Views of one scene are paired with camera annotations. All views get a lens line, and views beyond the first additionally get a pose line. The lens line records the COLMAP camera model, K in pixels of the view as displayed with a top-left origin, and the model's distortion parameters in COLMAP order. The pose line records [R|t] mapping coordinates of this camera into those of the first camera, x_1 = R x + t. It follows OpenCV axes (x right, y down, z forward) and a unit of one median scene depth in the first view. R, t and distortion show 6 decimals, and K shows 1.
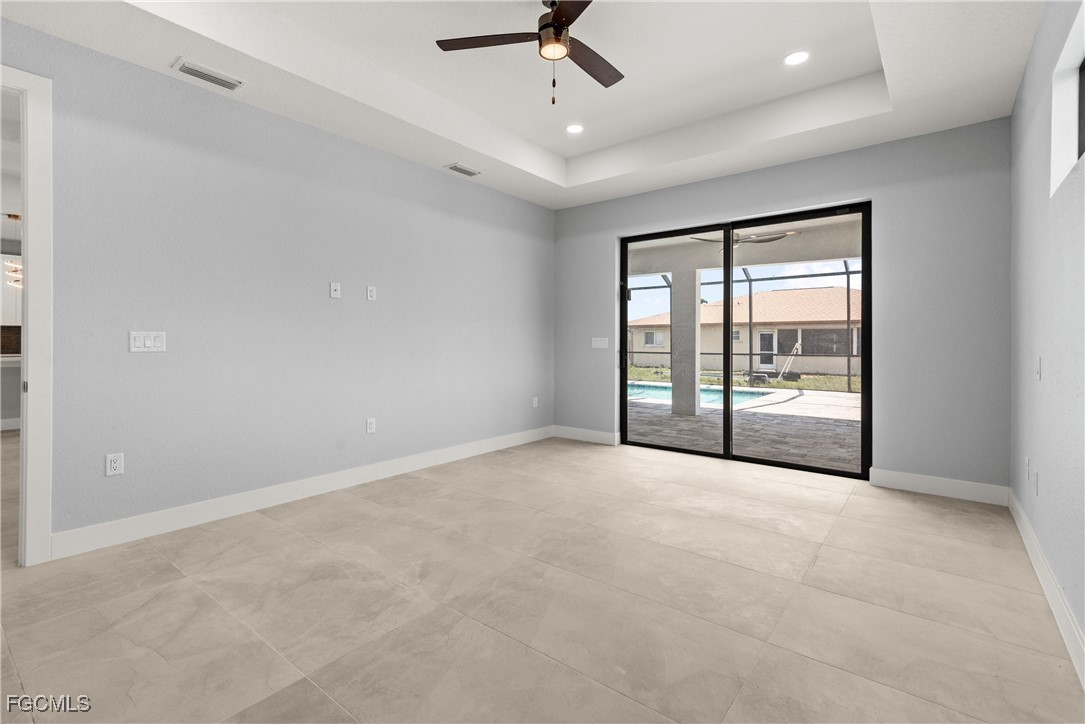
lens RADIAL K [[491.1, 0, 544.1], [0, 491.1, 348.4], [0, 0, 1]] dist [0.014240, -0.000659]
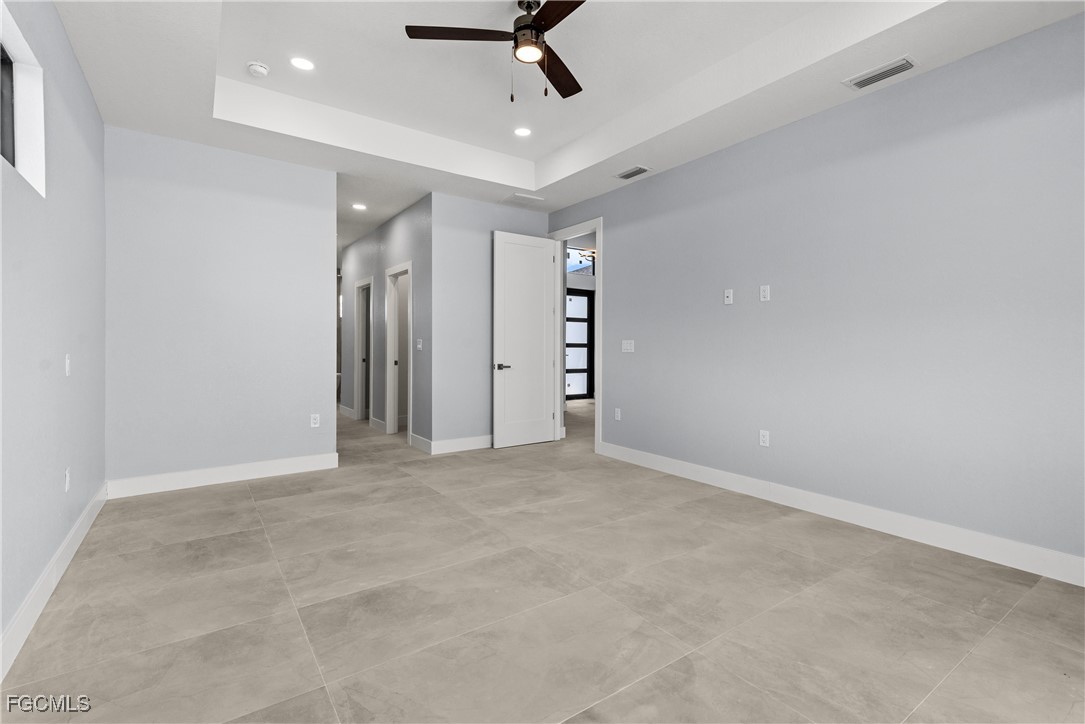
lens RADIAL K [[494.1, 0, 545.7], [0, 494.1, 346.9], [0, 0, 1]] dist [0.024171, -0.000600]
pose [[-0.278973, -0.001548, -0.960298, 0.989525], [-0.016960, 0.999851, 0.003316, -0.012977], [0.960149, 0.017212, -0.278957, 1.323994]]
